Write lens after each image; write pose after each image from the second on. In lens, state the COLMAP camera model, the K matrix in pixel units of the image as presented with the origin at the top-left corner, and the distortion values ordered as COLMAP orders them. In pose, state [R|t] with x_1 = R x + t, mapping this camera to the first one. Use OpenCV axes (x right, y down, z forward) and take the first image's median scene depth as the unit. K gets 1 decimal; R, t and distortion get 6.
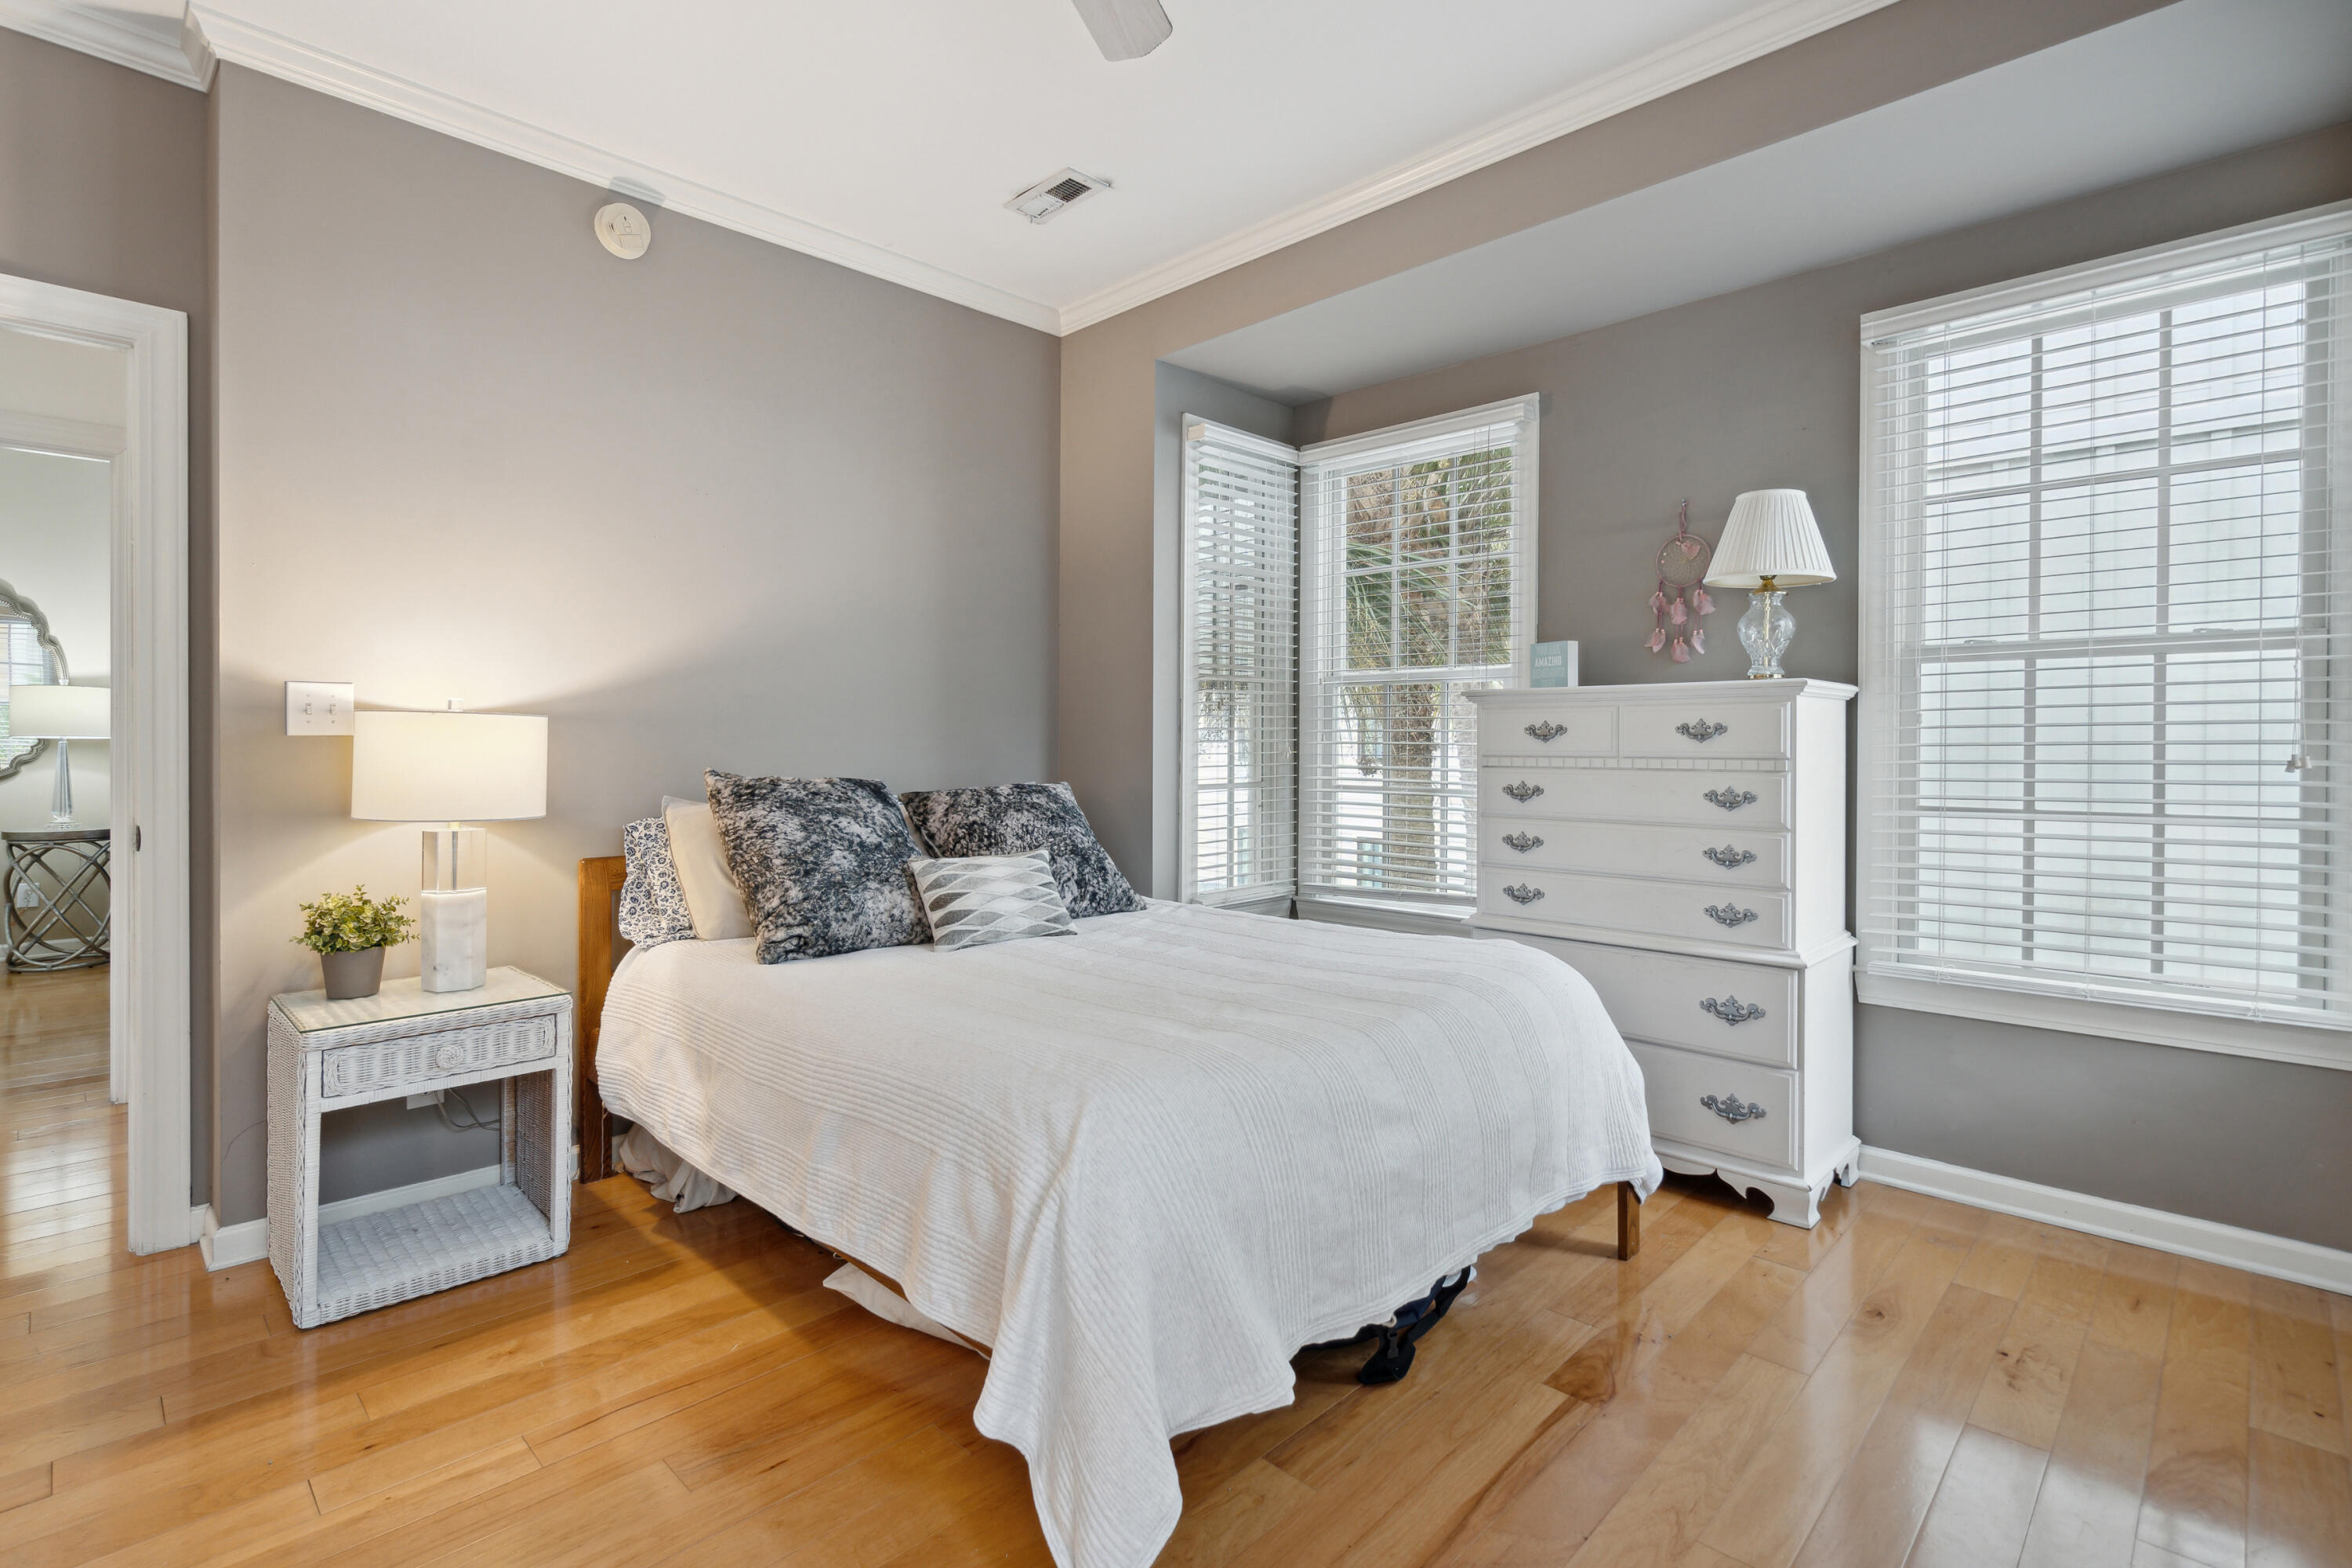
lens RADIAL K [[1104.4, 0, 1175.6], [0, 1104.4, 733.8], [0, 0, 1]] dist [0.002489, 0.000517]
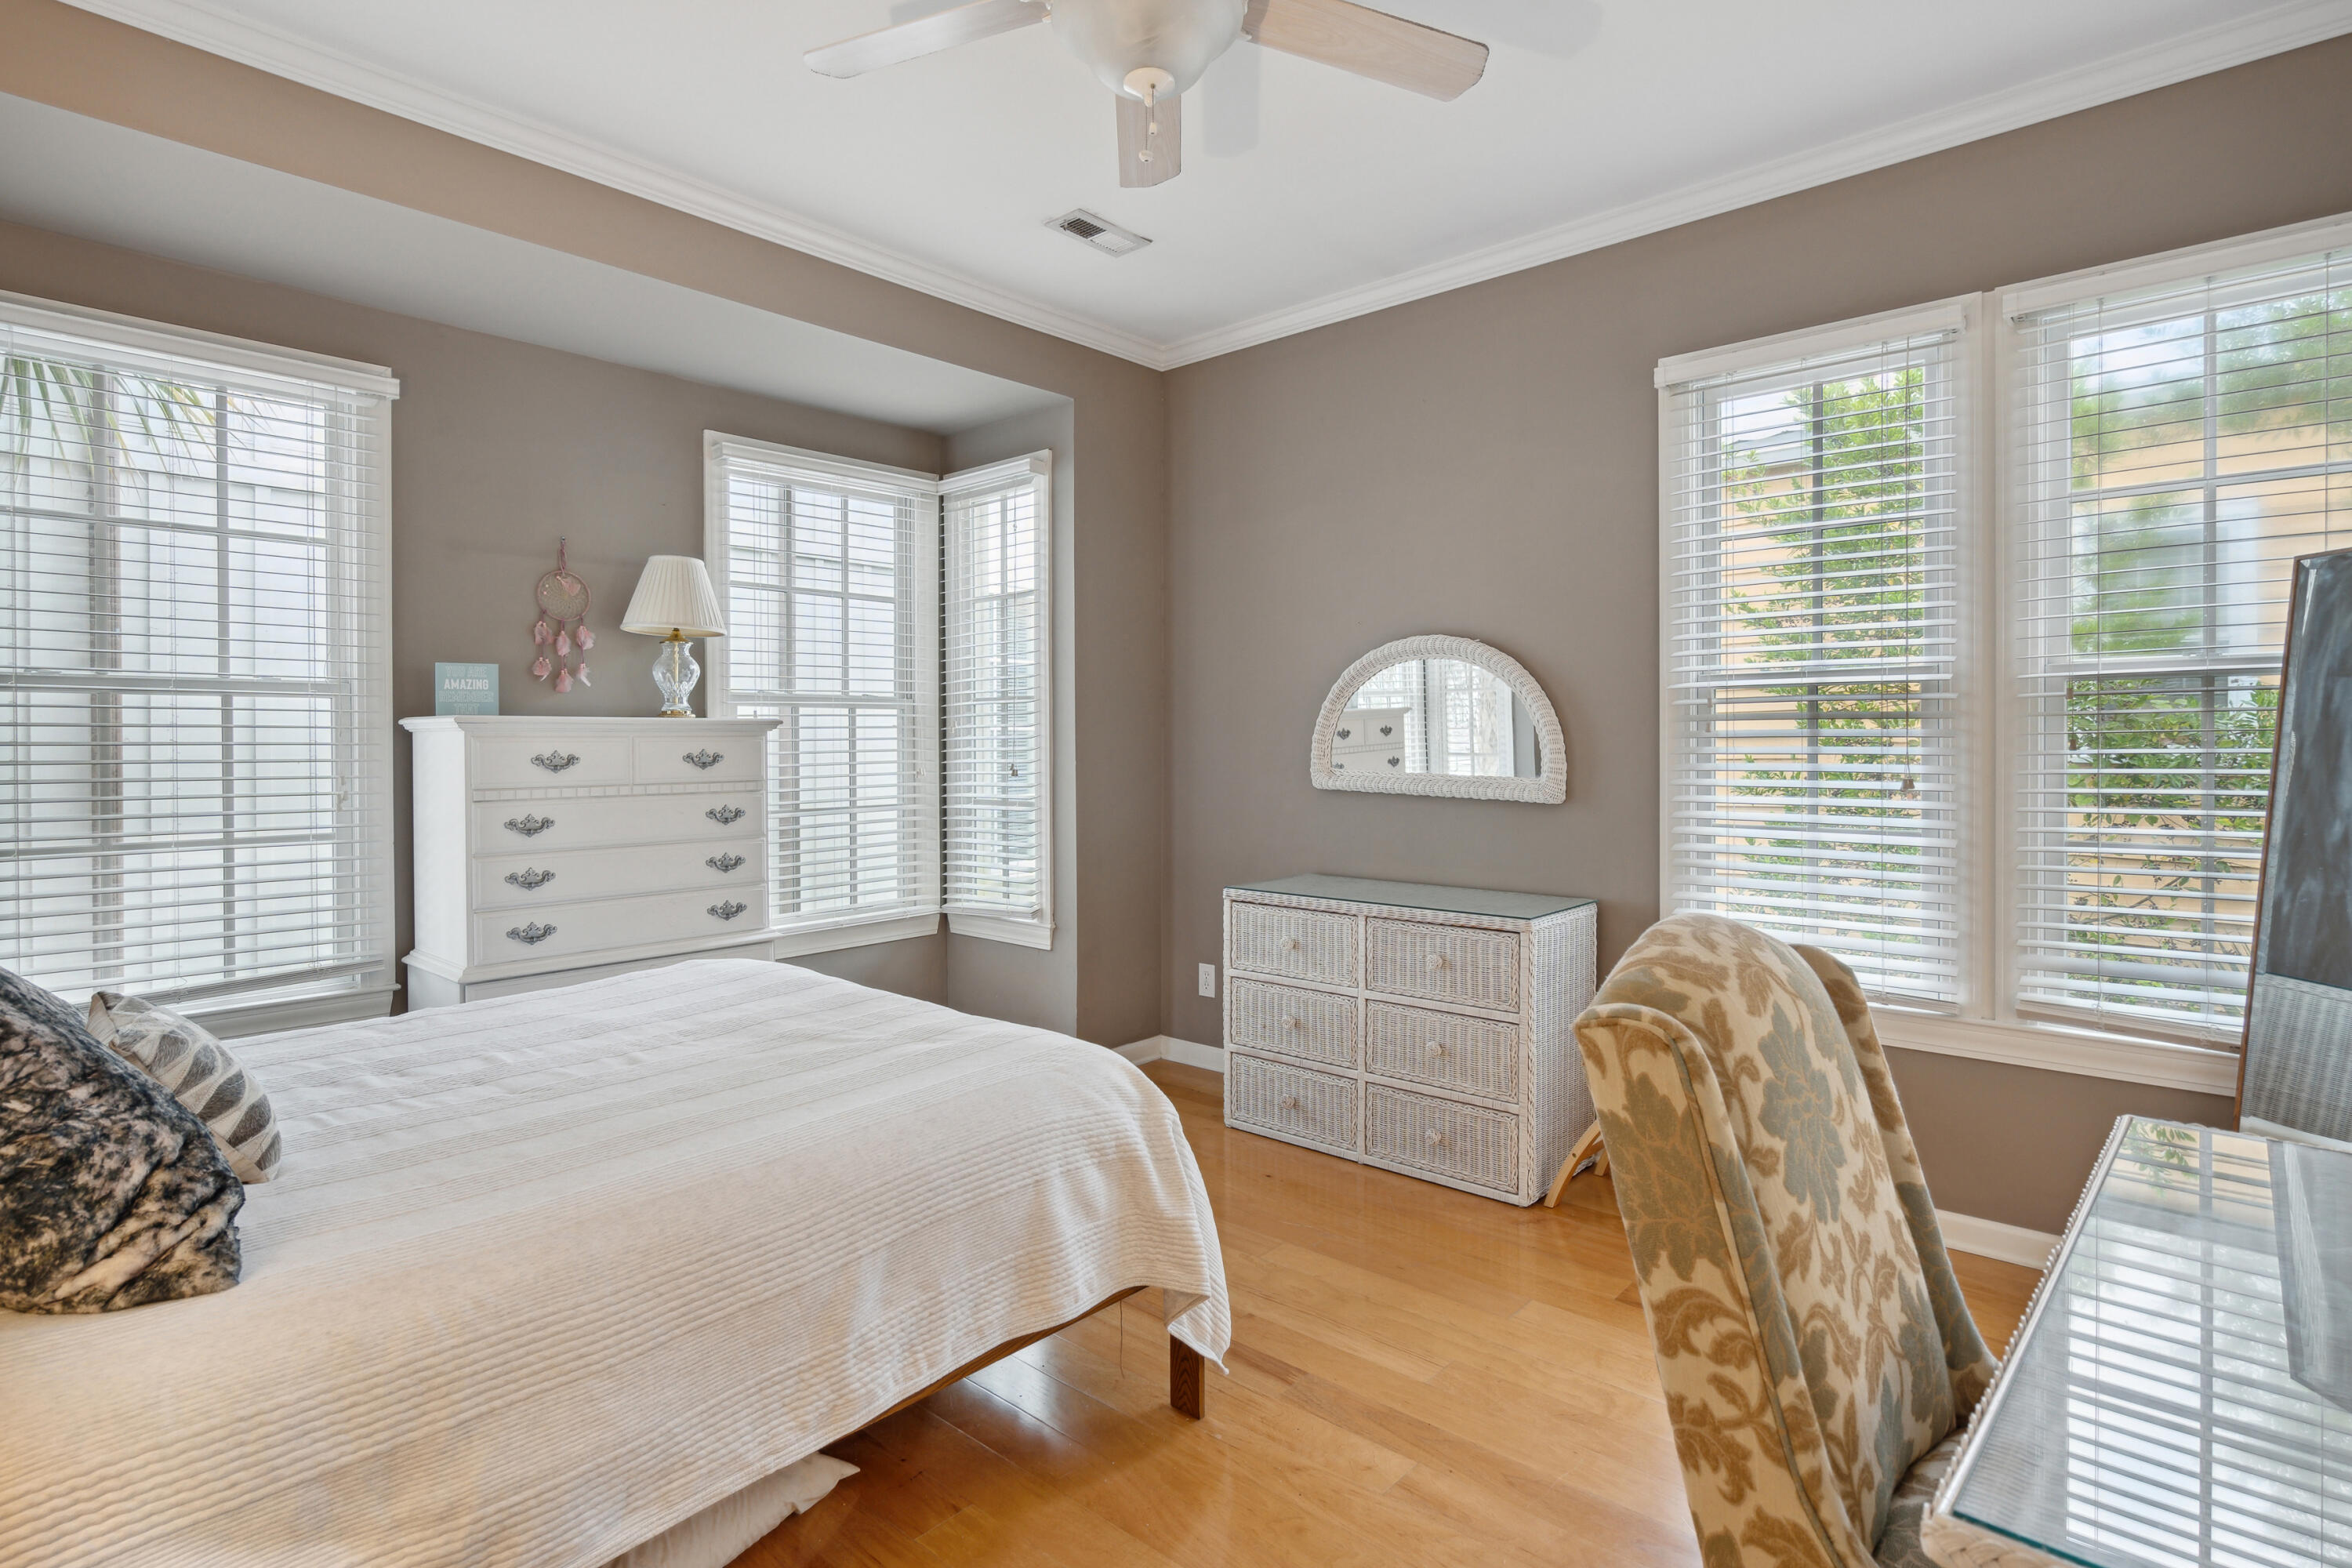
lens RADIAL K [[1138.2, 0, 1176.0], [0, 1138.2, 784.0], [0, 0, 1]] dist [0.000160, 0.000023]
pose [[-0.056824, -0.031094, 0.997900, -0.772446], [0.010287, 0.999444, 0.031728, -0.009293], [-0.998331, 0.012068, -0.056472, 0.577744]]
